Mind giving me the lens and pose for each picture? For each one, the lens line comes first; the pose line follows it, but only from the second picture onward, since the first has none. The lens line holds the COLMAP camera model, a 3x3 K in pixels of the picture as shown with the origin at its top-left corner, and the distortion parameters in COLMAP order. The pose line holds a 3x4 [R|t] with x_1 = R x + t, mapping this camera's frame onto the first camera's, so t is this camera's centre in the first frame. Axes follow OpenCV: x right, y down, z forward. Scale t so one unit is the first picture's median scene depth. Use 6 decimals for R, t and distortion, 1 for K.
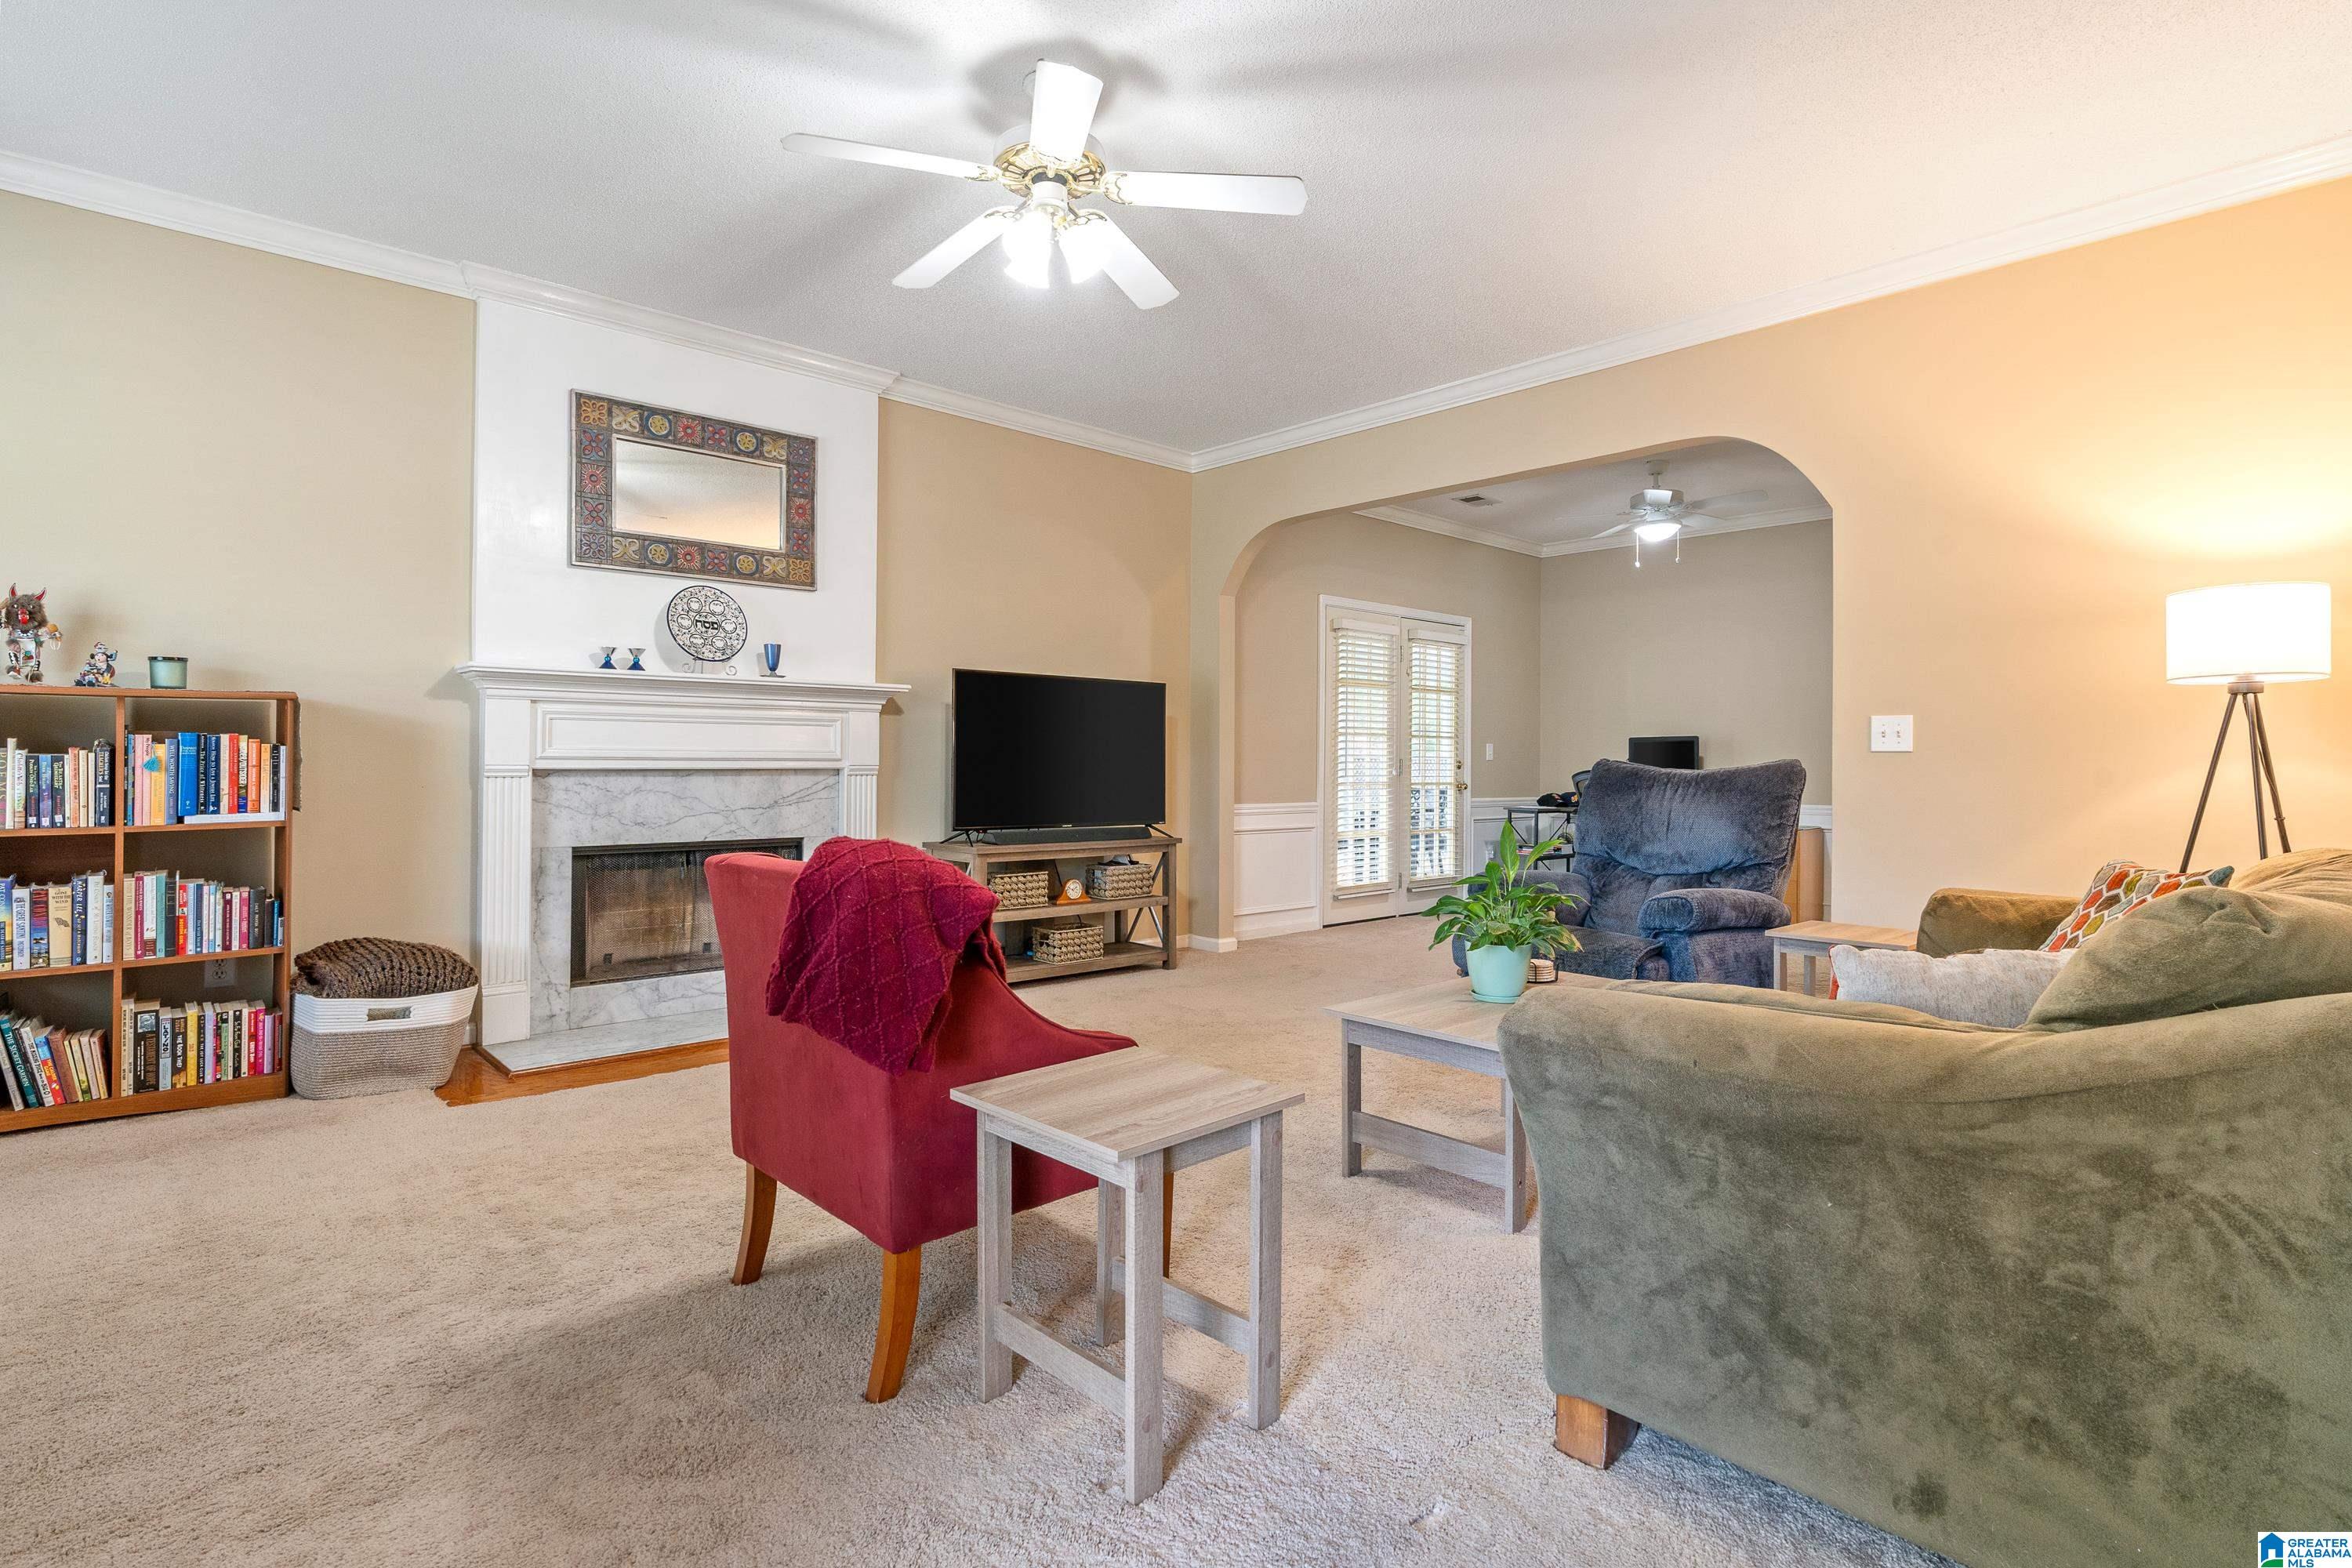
lens RADIAL K [[1172.7, 0, 1147.0], [0, 1172.7, 752.3], [0, 0, 1]] dist [-0.000036, 0.000171]
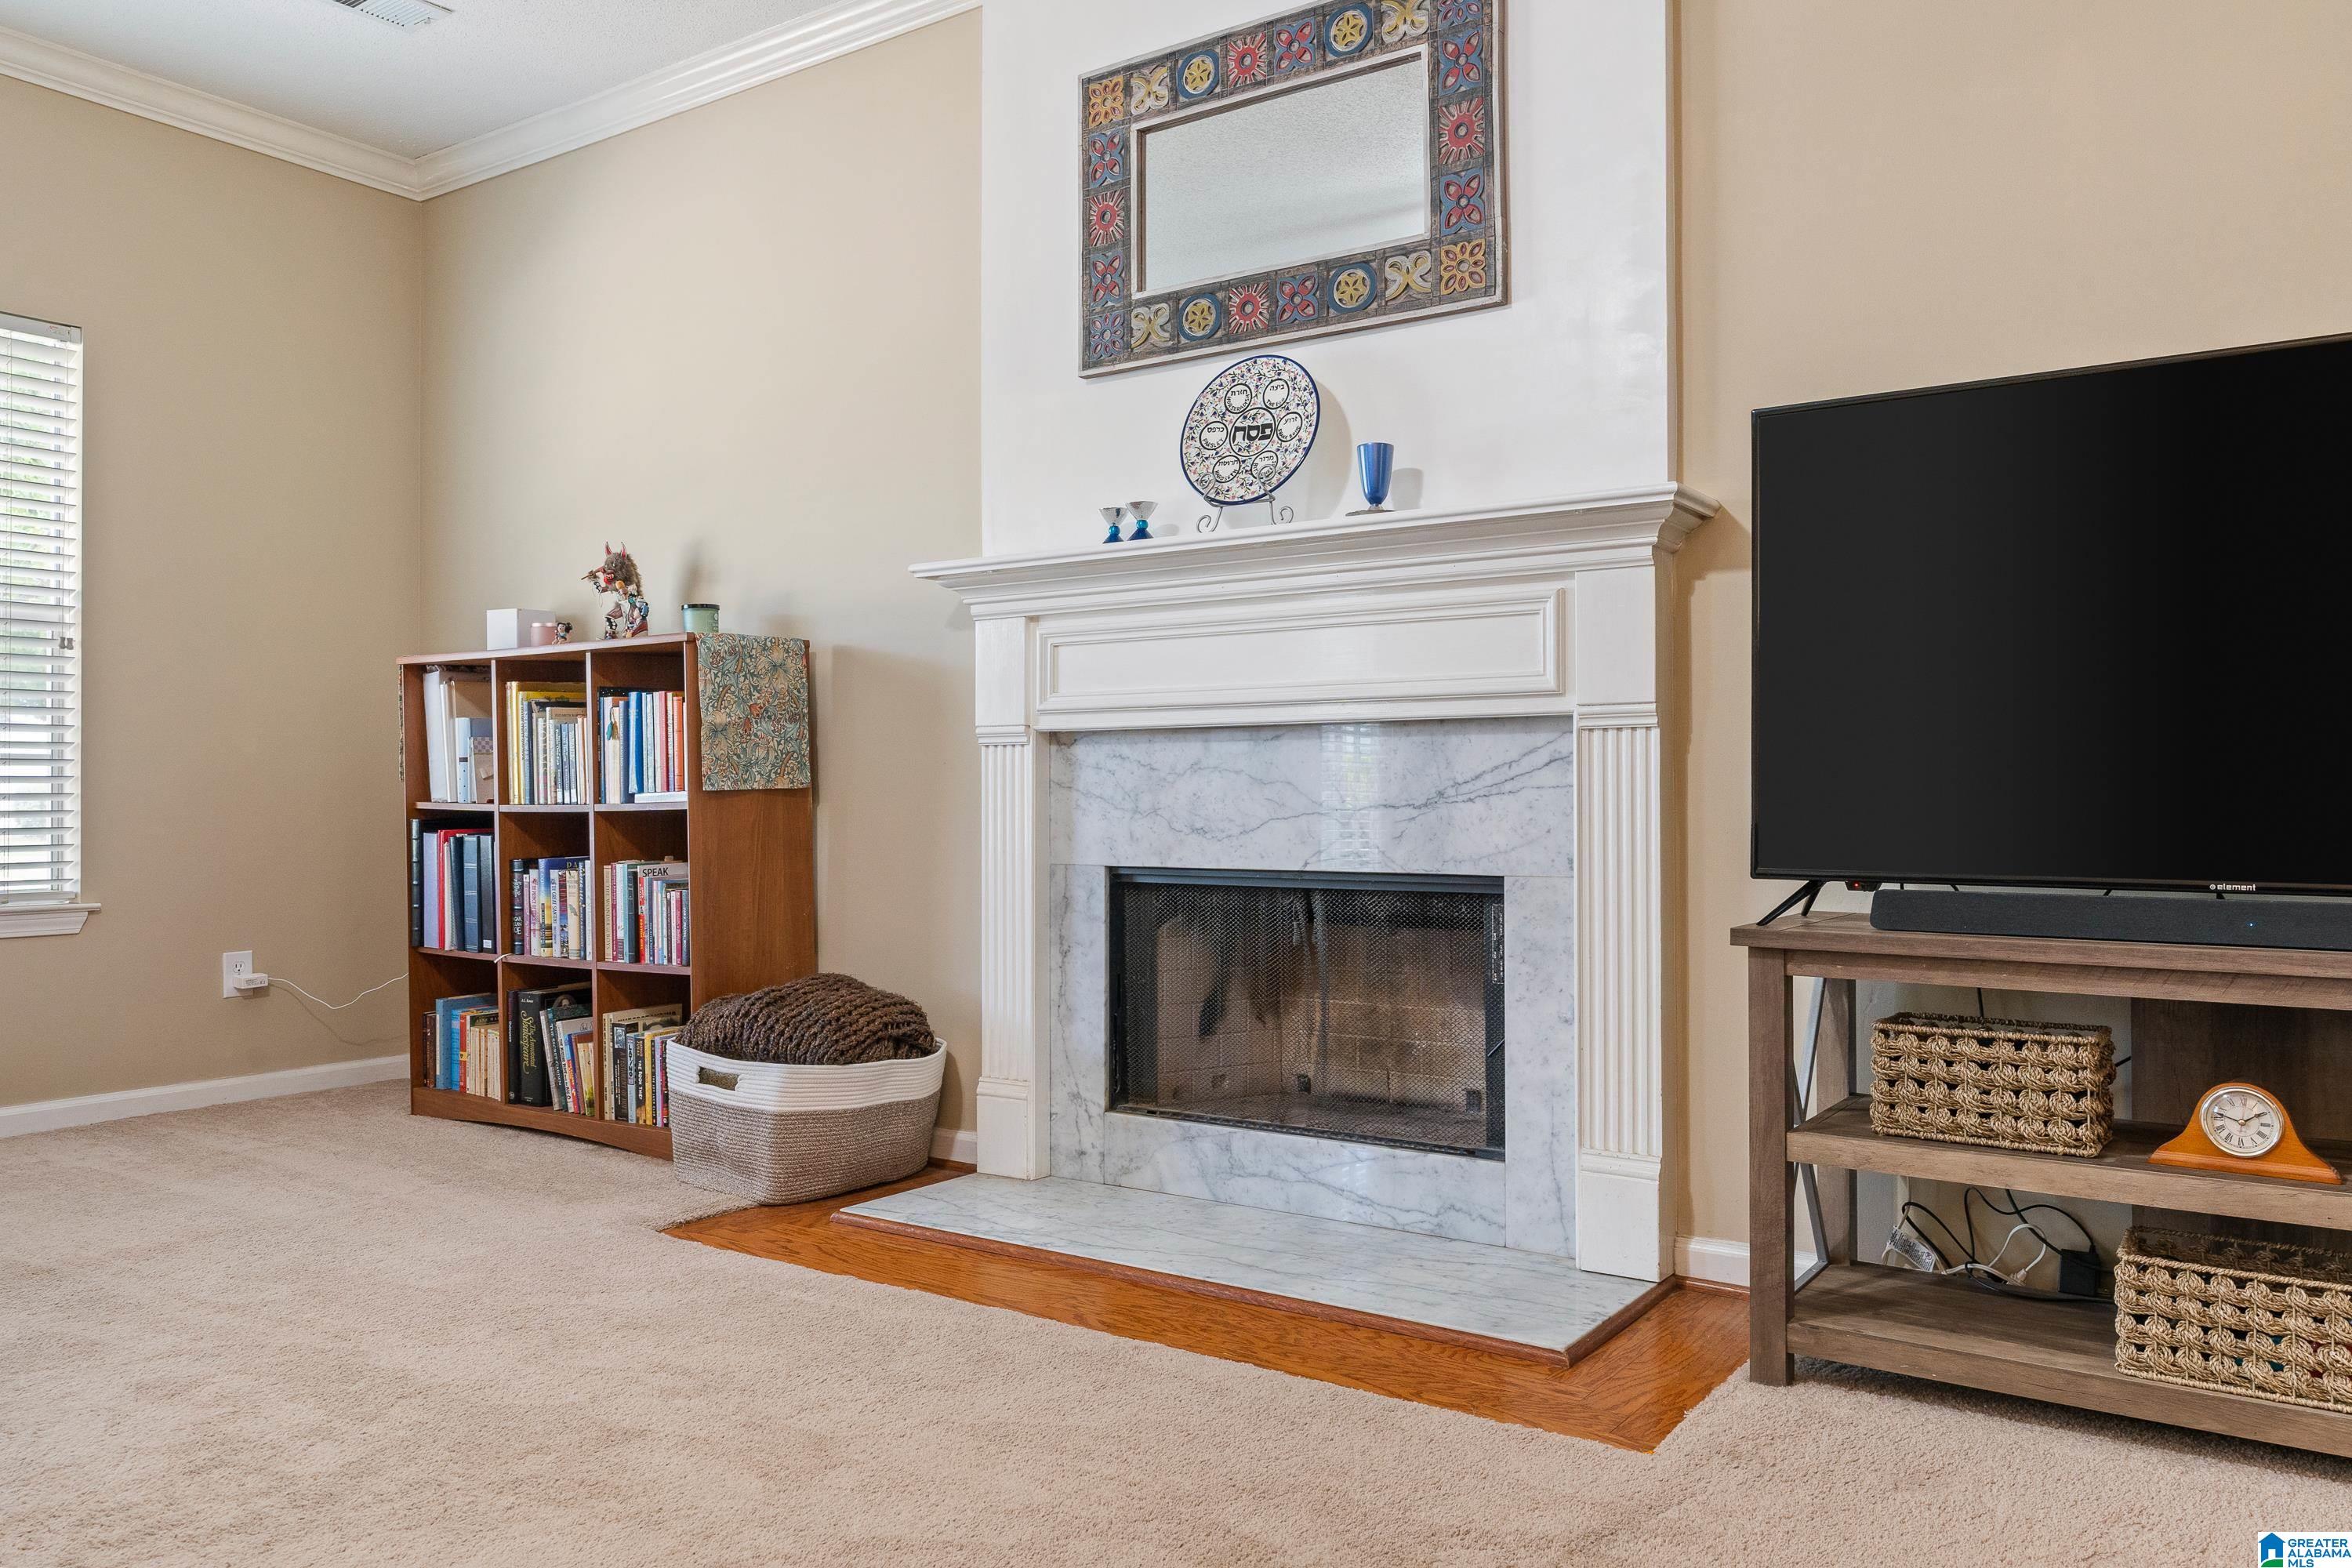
lens RADIAL K [[1701.9, 0, 1169.0], [0, 1701.9, 773.2], [0, 0, 1]] dist [-0.005909, -0.003211]
pose [[0.237574, -0.018621, -0.971191, 0.321720], [0.011553, 0.999800, -0.016343, 0.048013], [0.971301, -0.007338, 0.237741, 0.814593]]
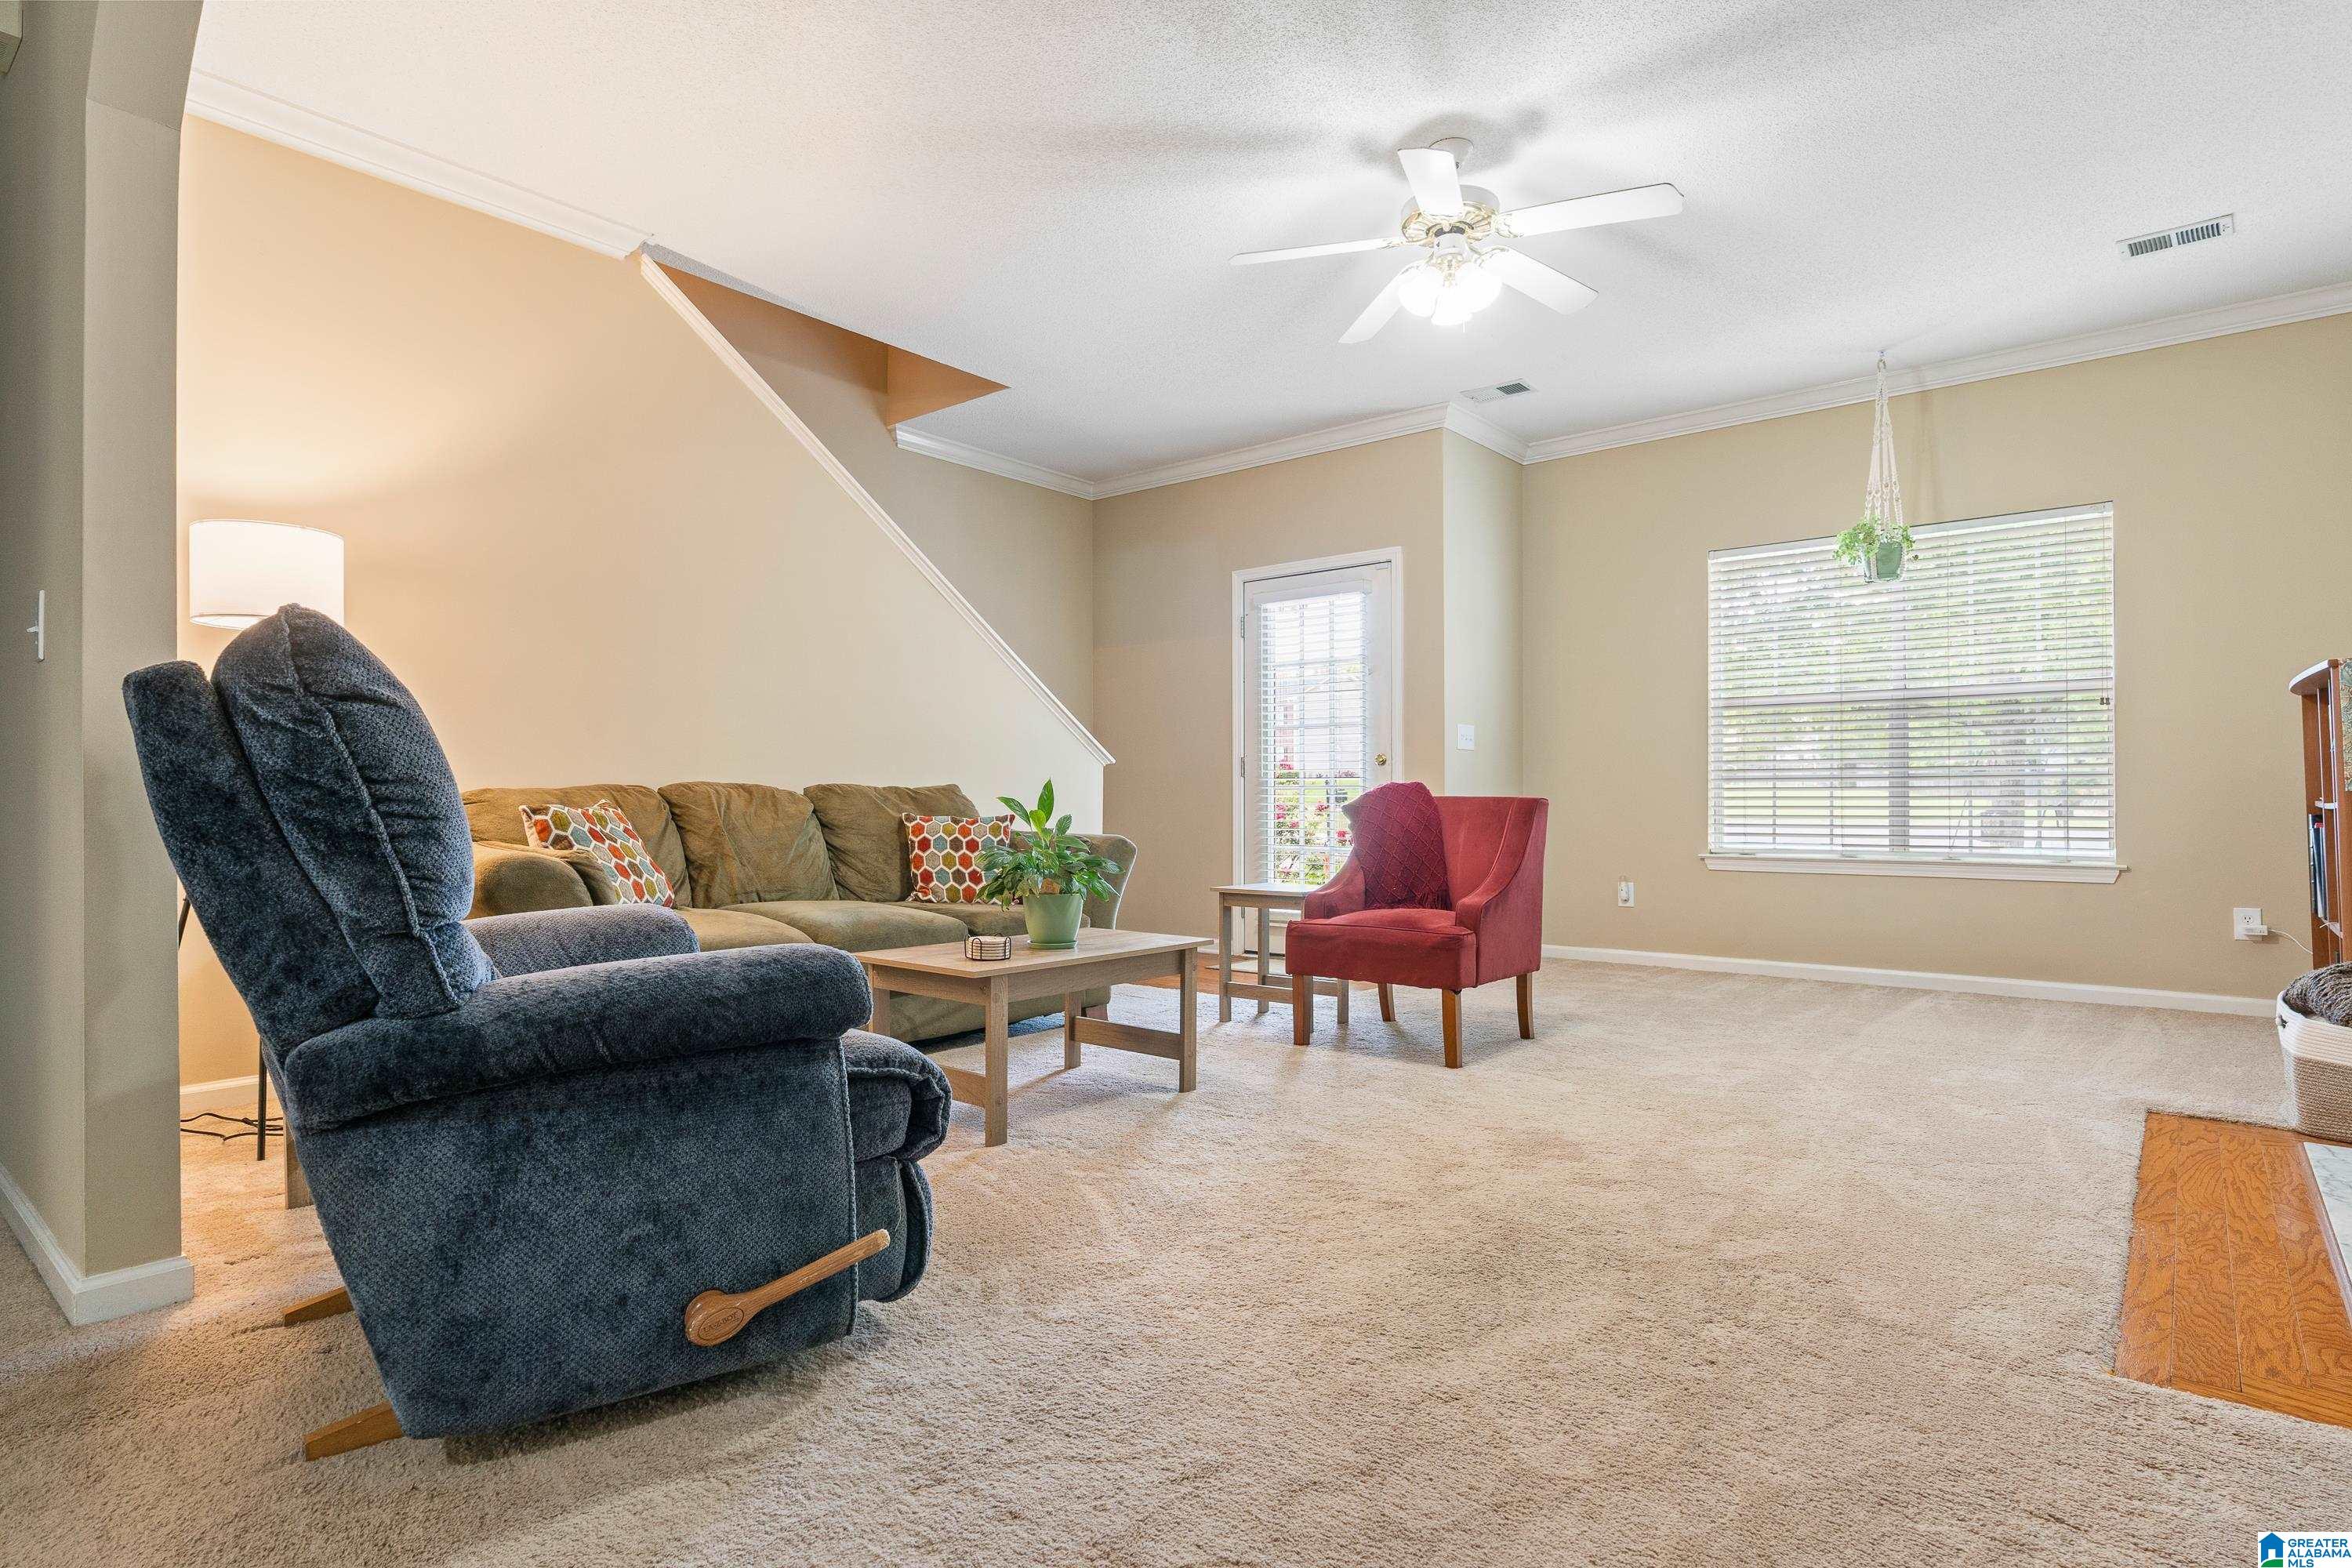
lens RADIAL K [[1213.0, 0, 1176.0], [0, 1213.0, 784.0], [0, 0, 1]] dist [-0.004799, 0.000331]
pose [[-0.987888, -0.006730, -0.155024, 0.237217], [-0.002892, 0.999684, -0.024969, 0.056382], [0.155143, -0.024218, -0.987595, 1.398518]]
